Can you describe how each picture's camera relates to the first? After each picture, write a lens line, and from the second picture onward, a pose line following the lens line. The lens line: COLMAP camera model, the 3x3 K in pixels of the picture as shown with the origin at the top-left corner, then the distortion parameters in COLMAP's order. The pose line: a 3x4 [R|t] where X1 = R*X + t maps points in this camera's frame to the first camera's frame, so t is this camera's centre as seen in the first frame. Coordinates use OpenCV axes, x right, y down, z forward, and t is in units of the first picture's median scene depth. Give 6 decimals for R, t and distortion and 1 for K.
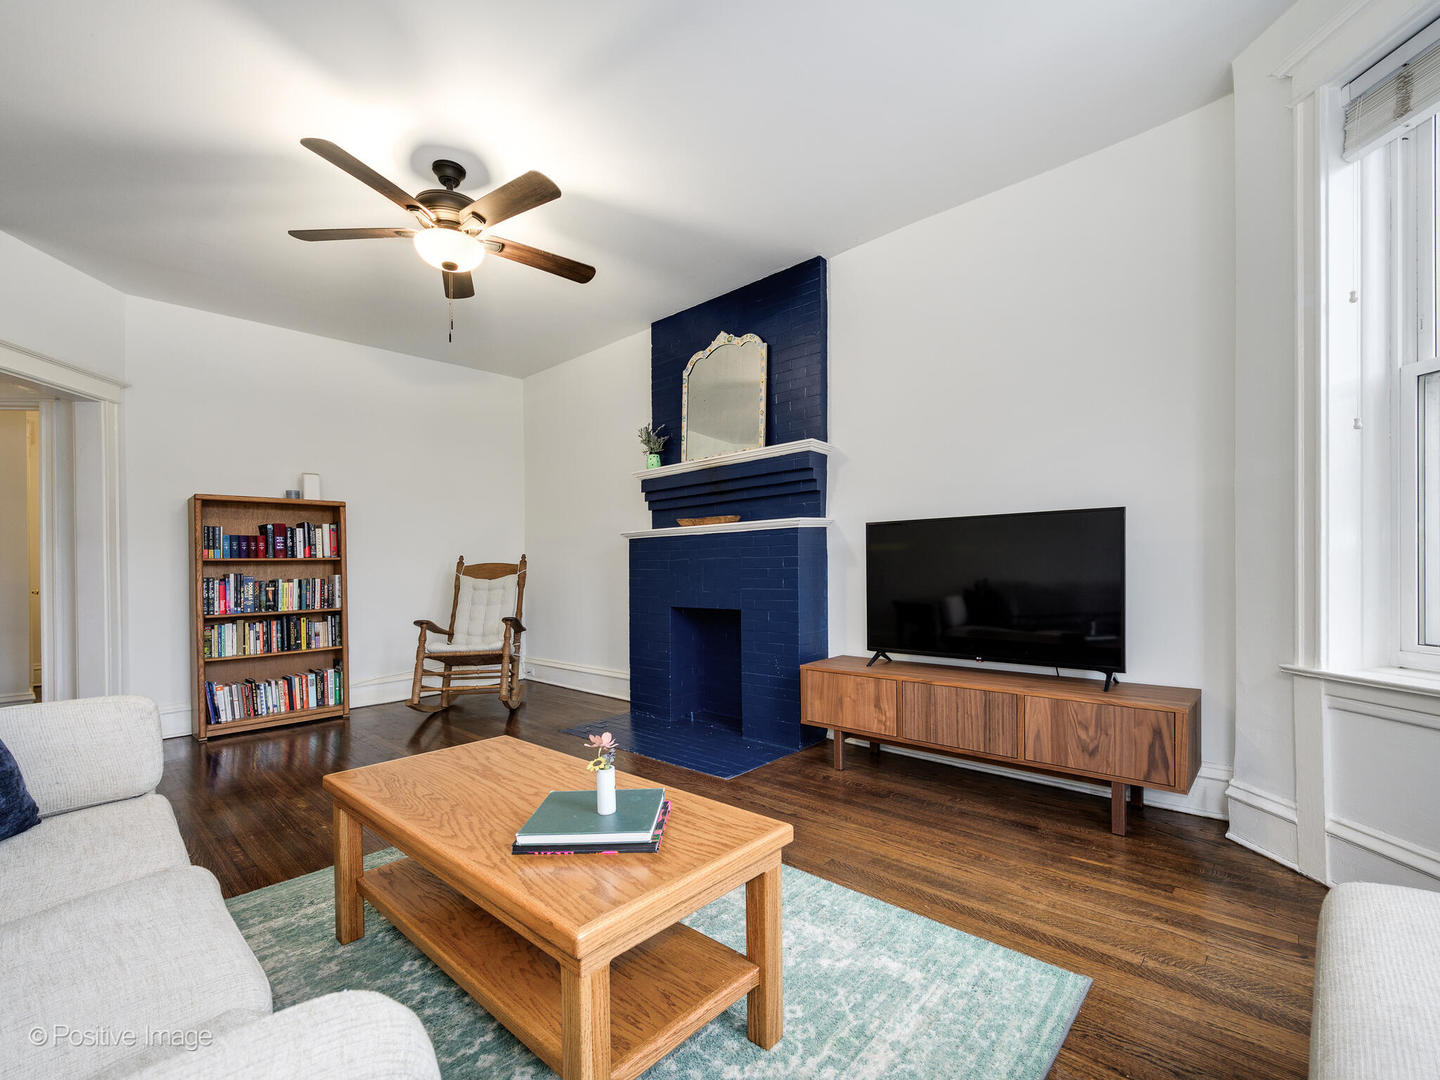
lens RADIAL K [[634.2, 0, 717.9], [0, 634.2, 549.6], [0, 0, 1]] dist [0.000775, -0.000003]
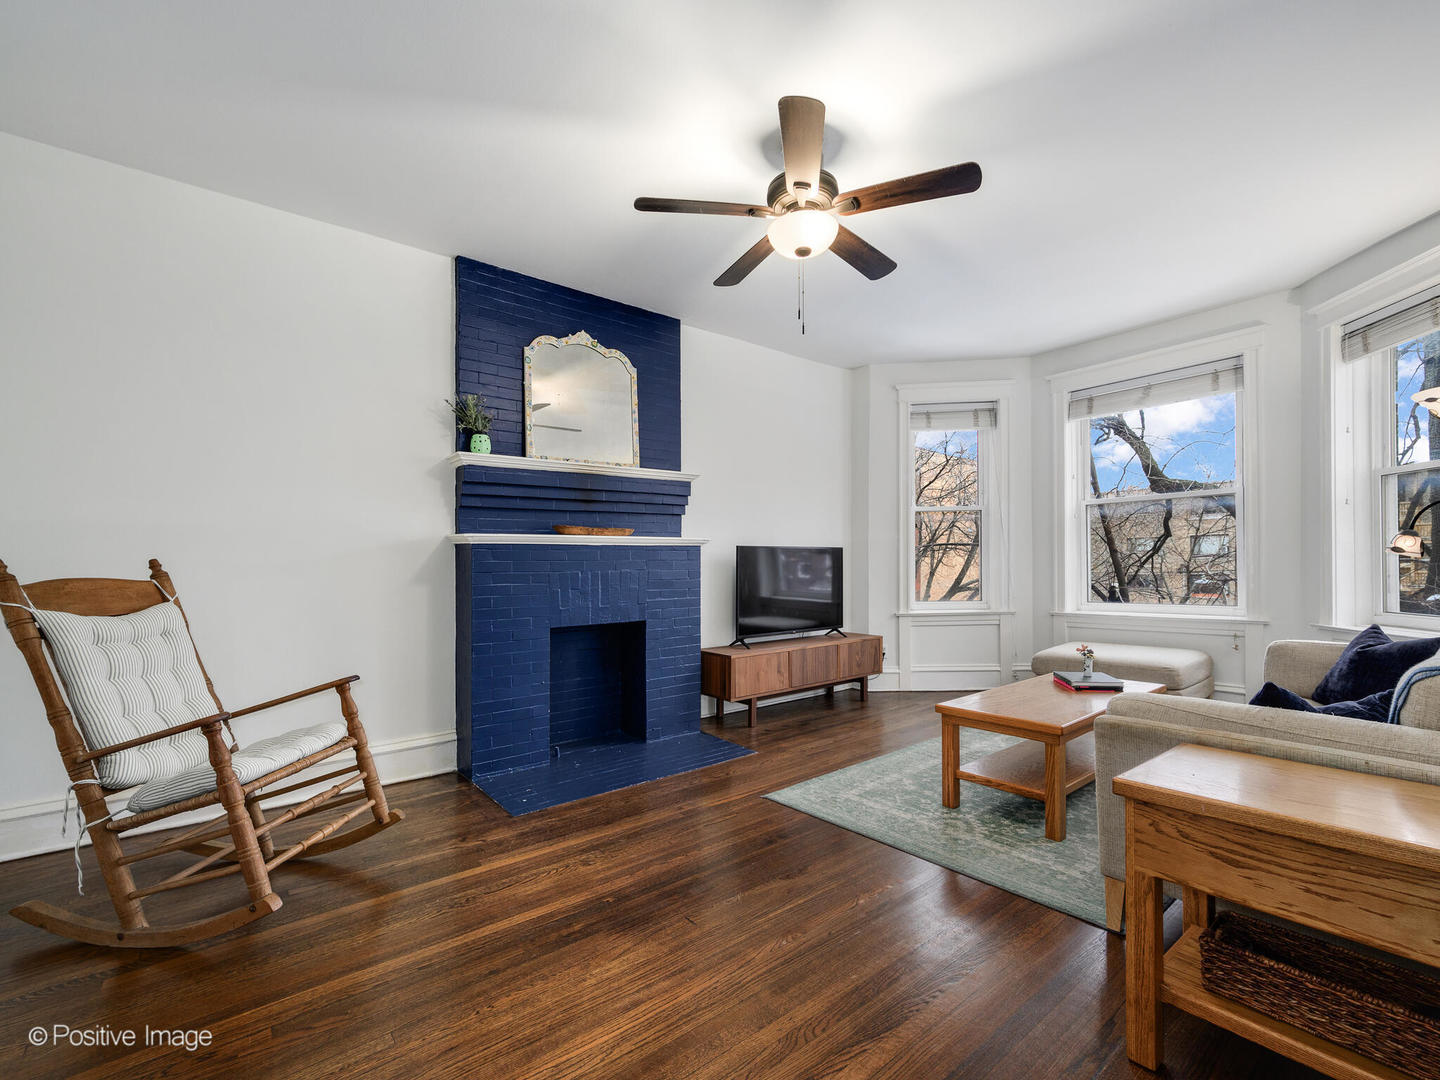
lens RADIAL K [[652.6, 0, 717.2], [0, 652.6, 563.6], [0, 0, 1]] dist [-0.000678, -0.000506]
pose [[0.135952, 0.019803, 0.990518, -1.291776], [-0.011402, 0.999765, -0.018423, 0.024170], [-0.990650, -0.008790, 0.136146, 0.942815]]
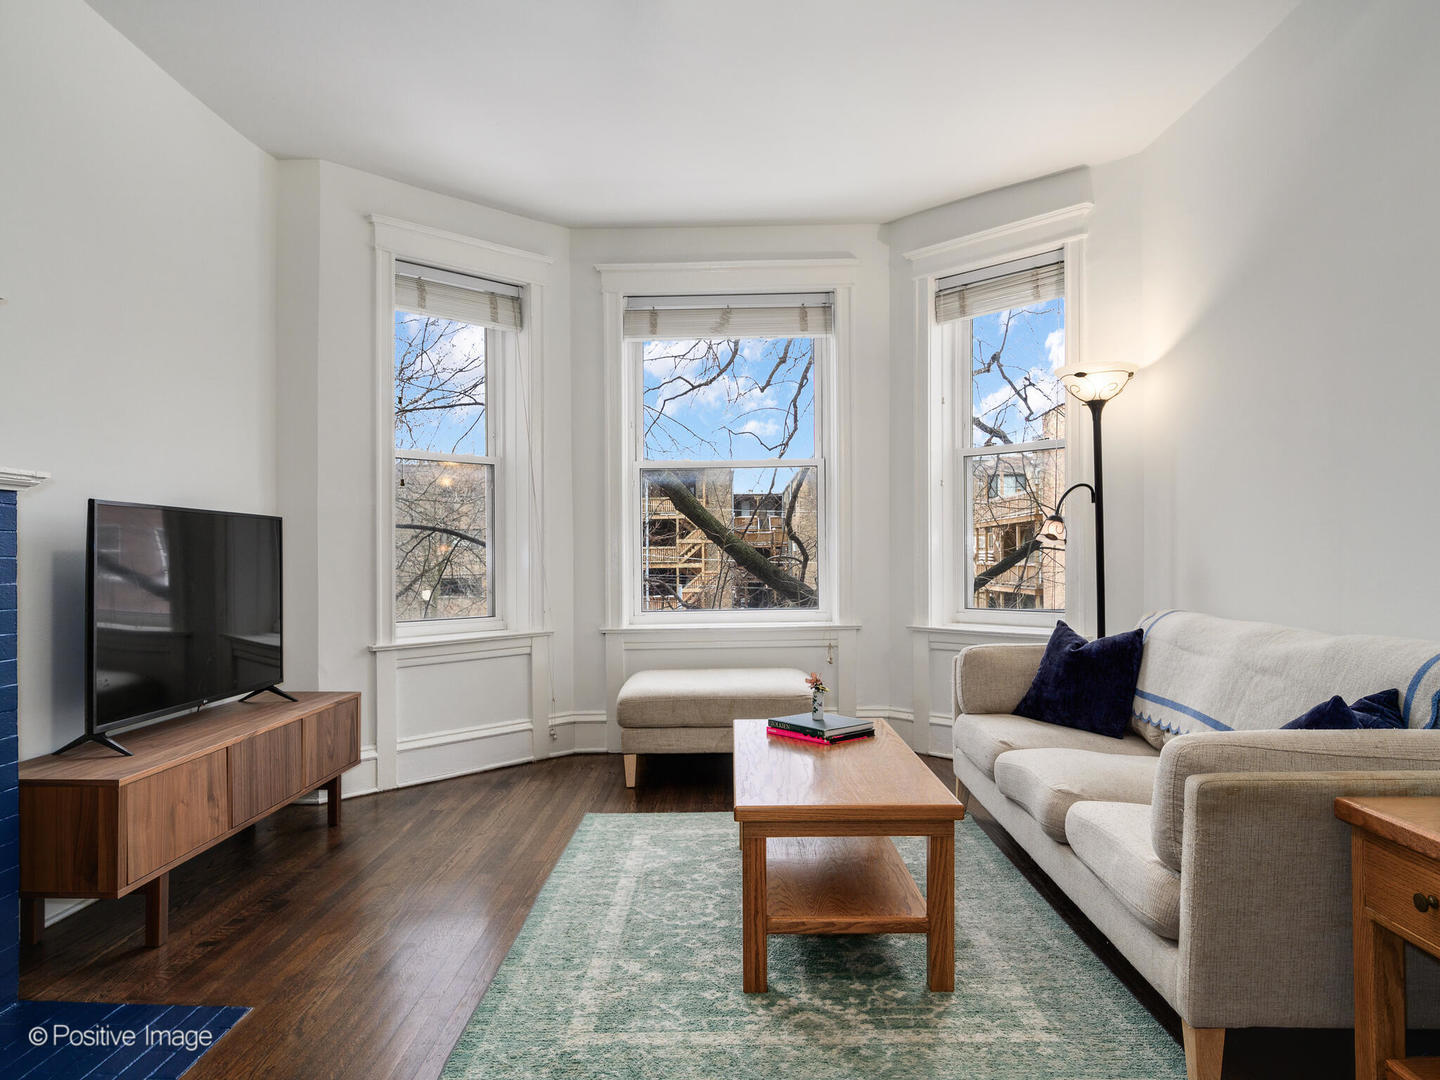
lens RADIAL K [[978.4, 0, 748.1], [0, 978.4, 572.3], [0, 0, 1]] dist [-0.000850, -0.001644]
pose [[-0.682858, 0.013869, 0.730419, -0.841598], [0.005846, 0.999891, -0.013521, 0.037705], [-0.730528, -0.004963, -0.682865, 1.282215]]
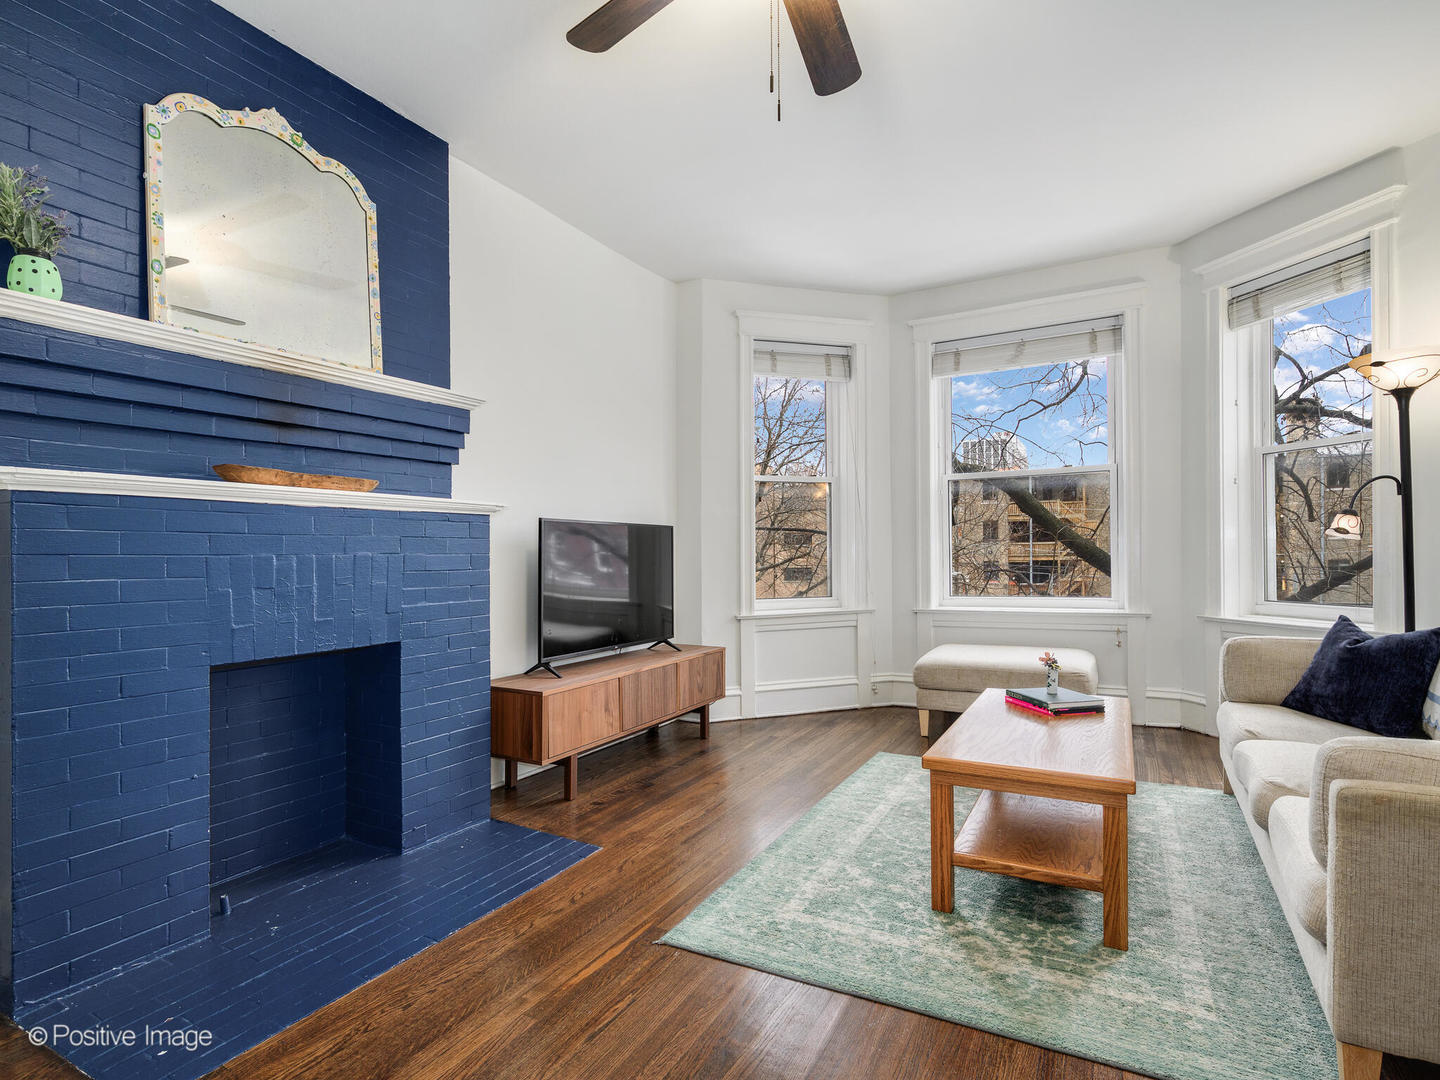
lens RADIAL K [[760.5, 0, 718.6], [0, 760.5, 560.7], [0, 0, 1]] dist [0.000746, 0.000223]
pose [[-0.253067, 0.014395, 0.967342, -0.937344], [-0.005897, 0.999848, -0.016421, 0.035640], [-0.967431, -0.009860, -0.252944, 1.137756]]
